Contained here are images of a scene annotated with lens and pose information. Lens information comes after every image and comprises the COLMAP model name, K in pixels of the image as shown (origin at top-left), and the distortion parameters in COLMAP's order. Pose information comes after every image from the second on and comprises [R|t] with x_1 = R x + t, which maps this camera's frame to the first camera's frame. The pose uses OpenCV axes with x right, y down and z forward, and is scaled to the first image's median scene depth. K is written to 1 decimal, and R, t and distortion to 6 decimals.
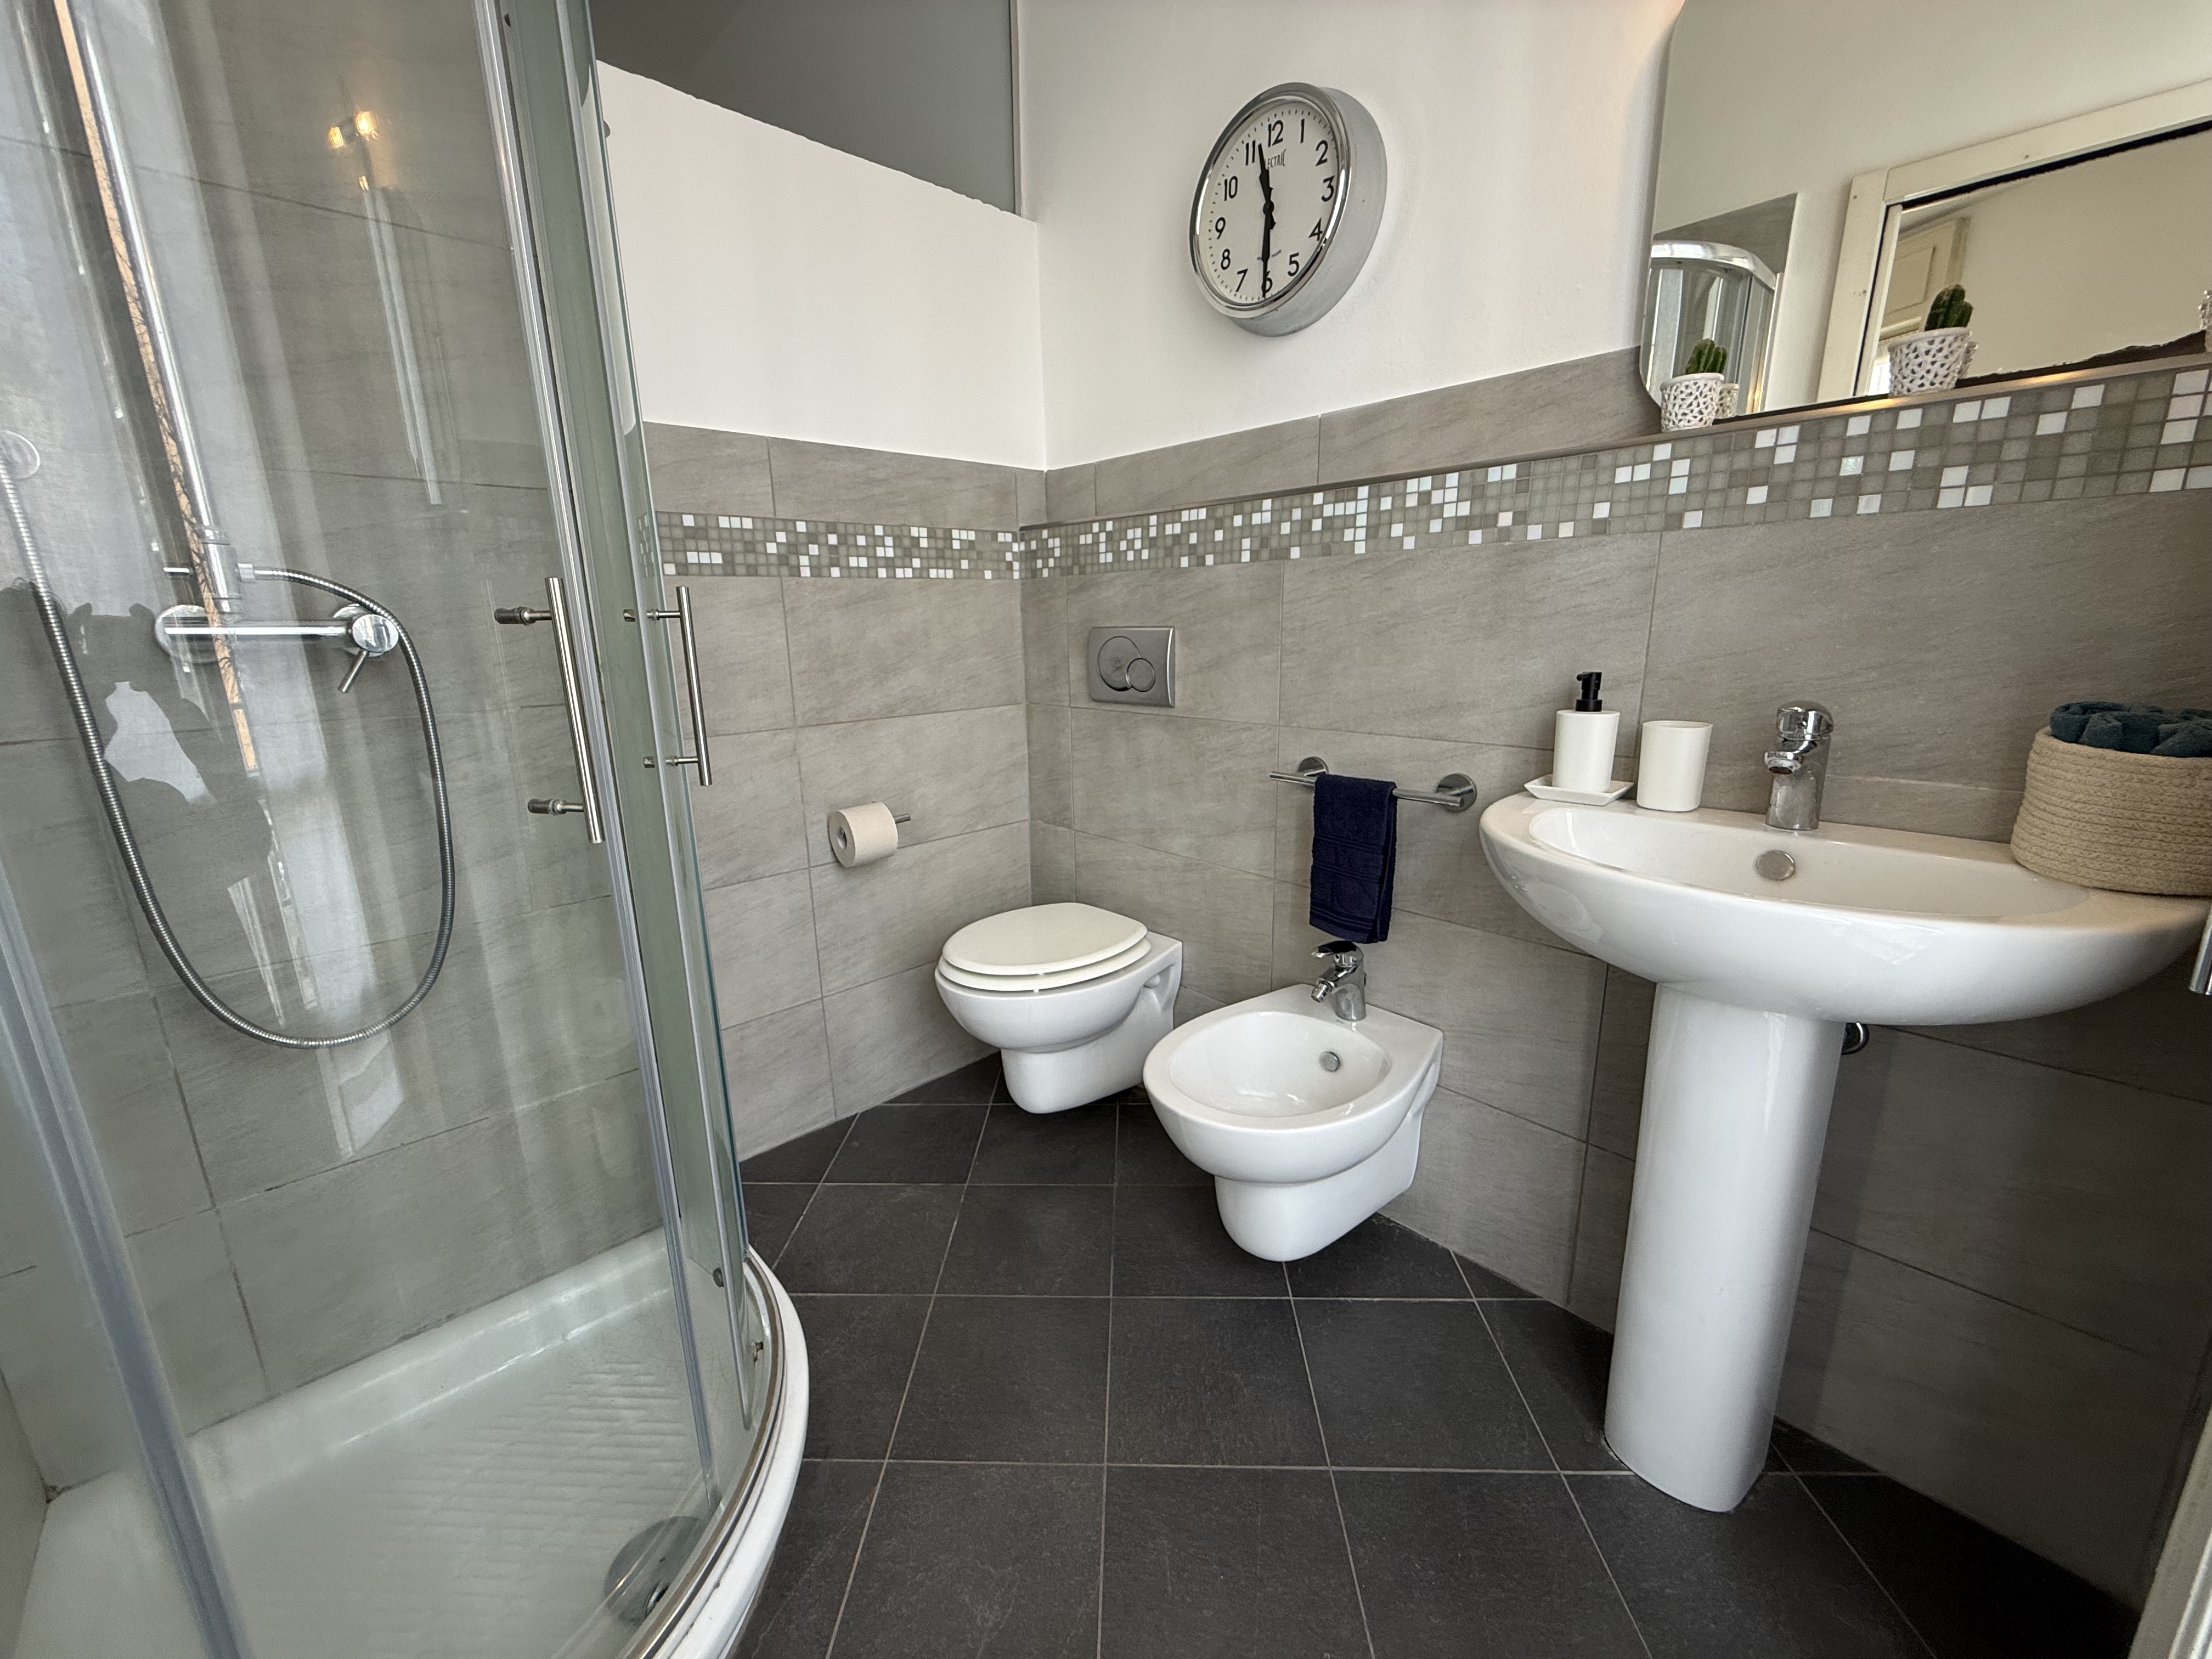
lens RADIAL K [[882.7, 0, 1101.5], [0, 882.7, 828.1], [0, 0, 1]] dist [-0.000227, -0.000245]
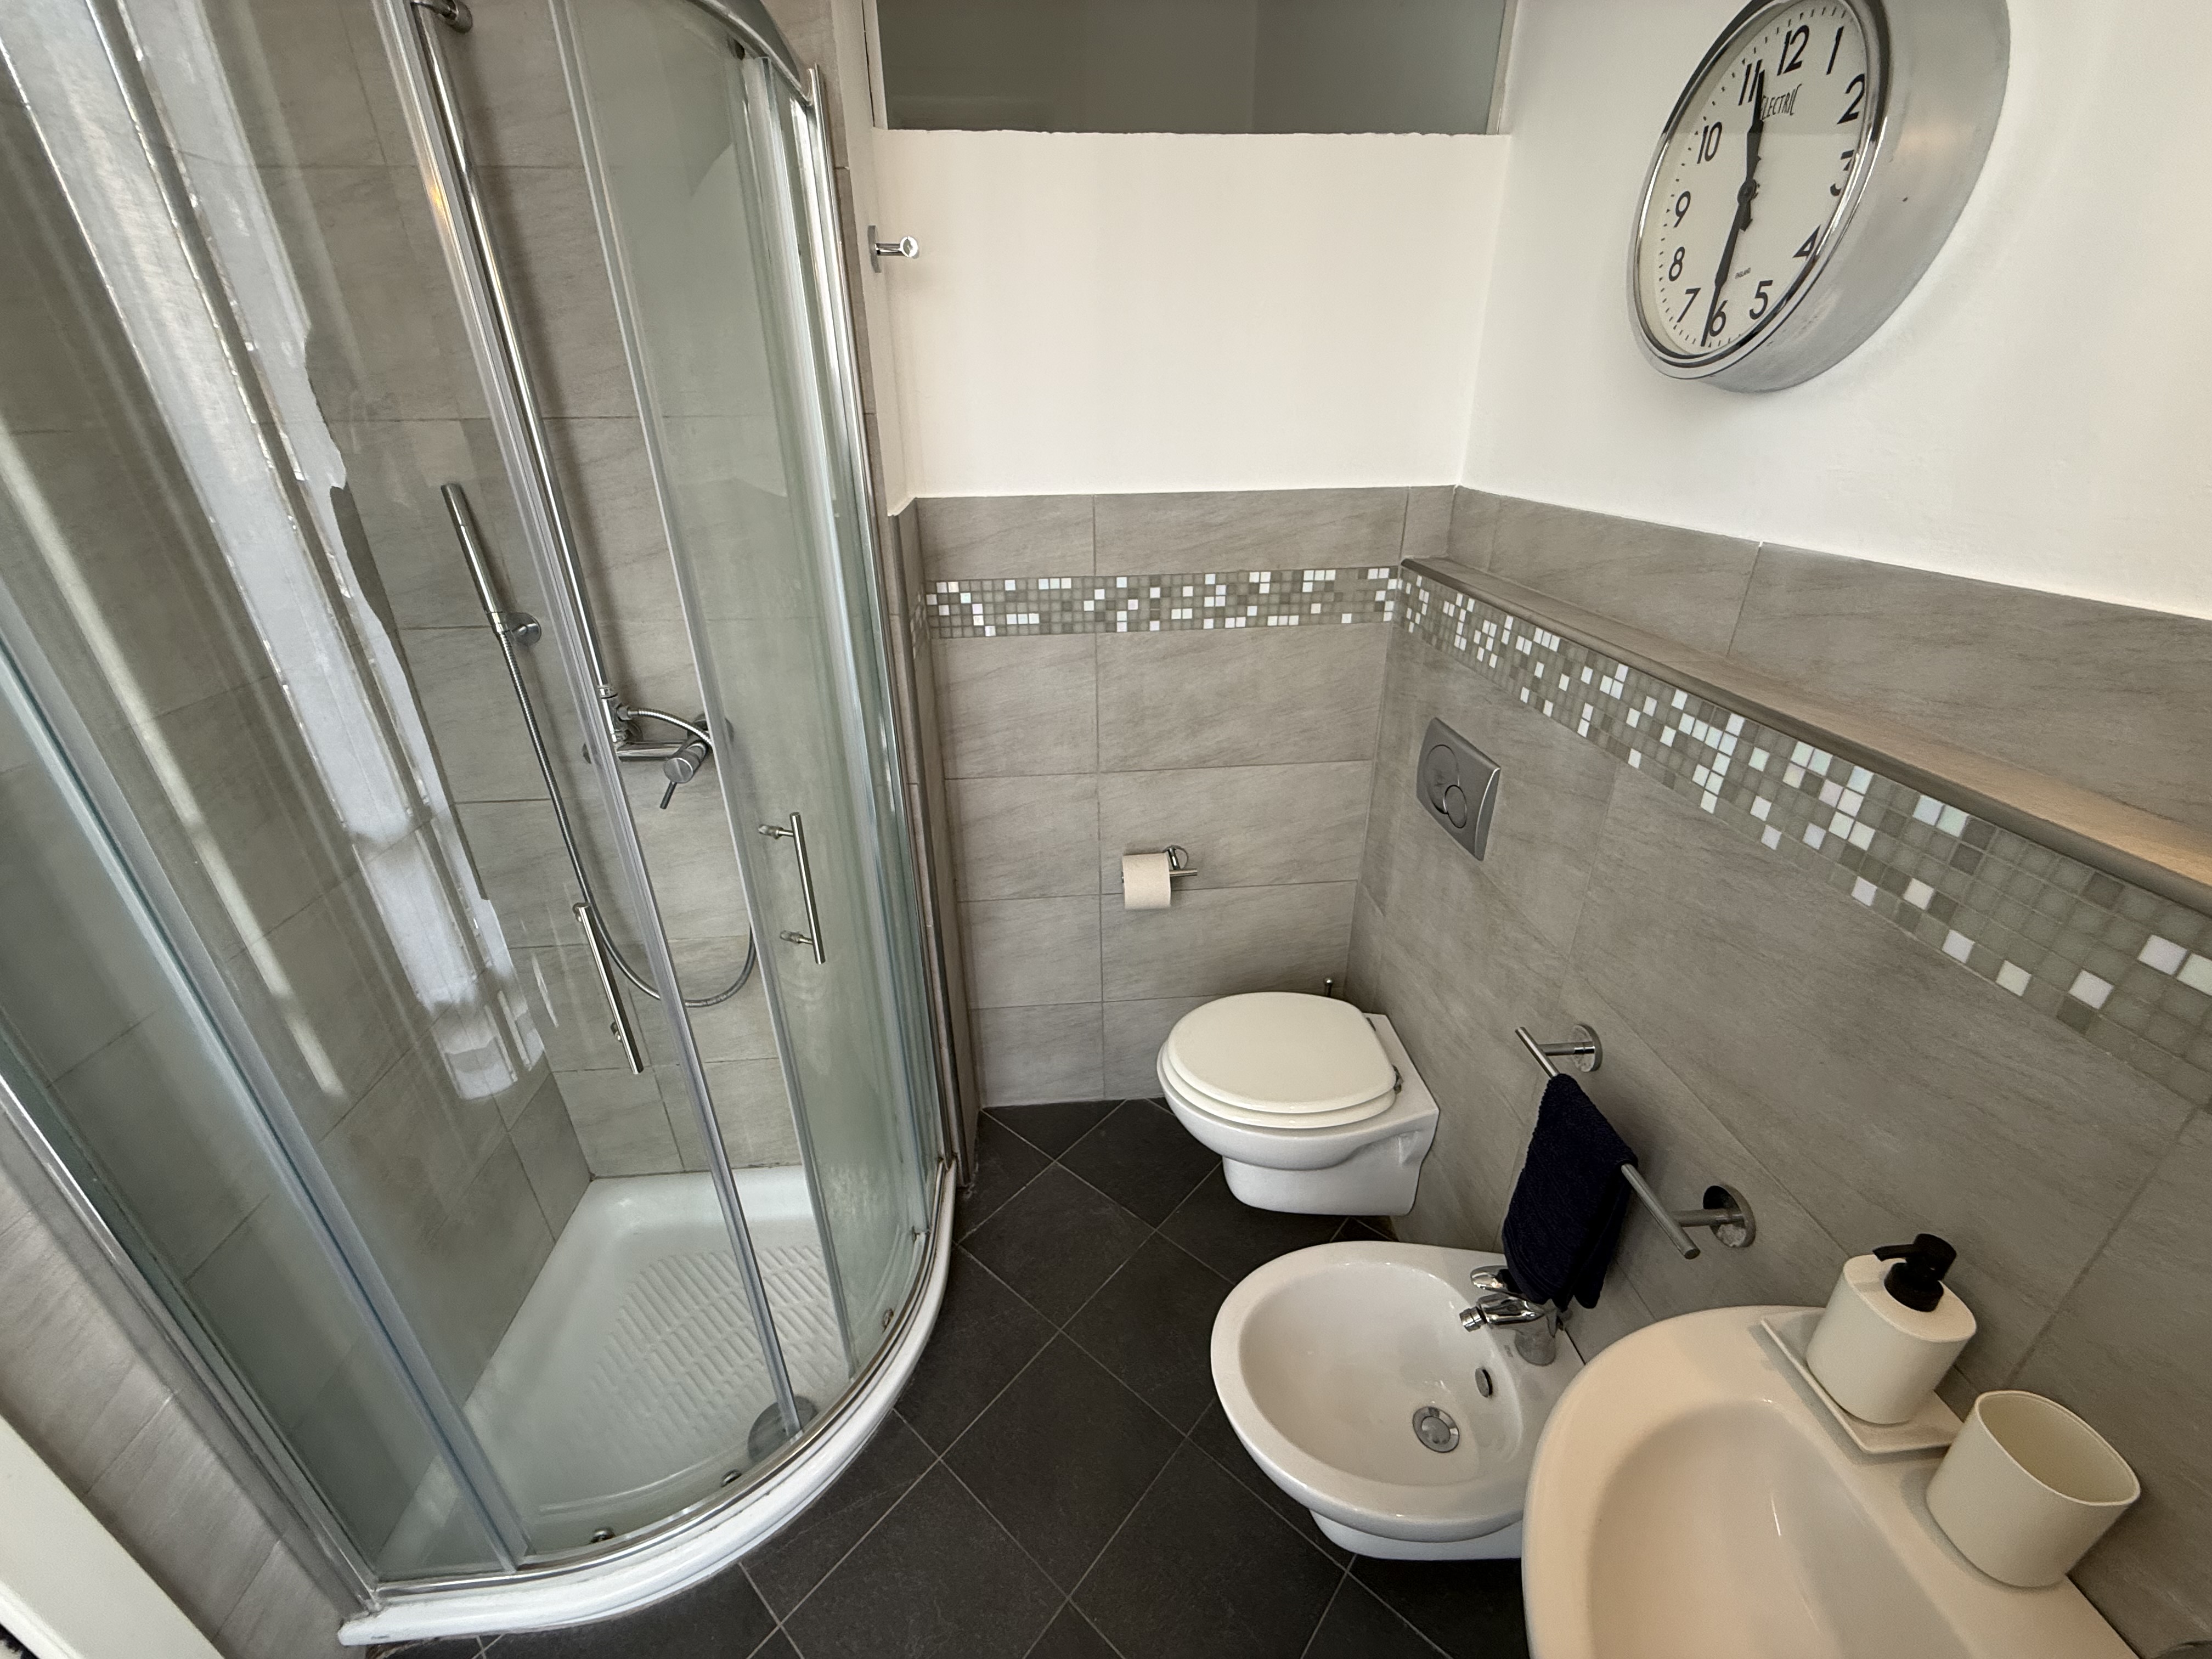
lens RADIAL K [[882.7, 0, 1101.5], [0, 882.7, 828.1], [0, 0, 1]] dist [-0.000227, -0.000245]
pose [[0.778122, 0.279309, -0.562595, 0.268842], [-0.146690, 0.951730, 0.269615, -0.347653], [0.610744, -0.127266, 0.781534, 0.194376]]
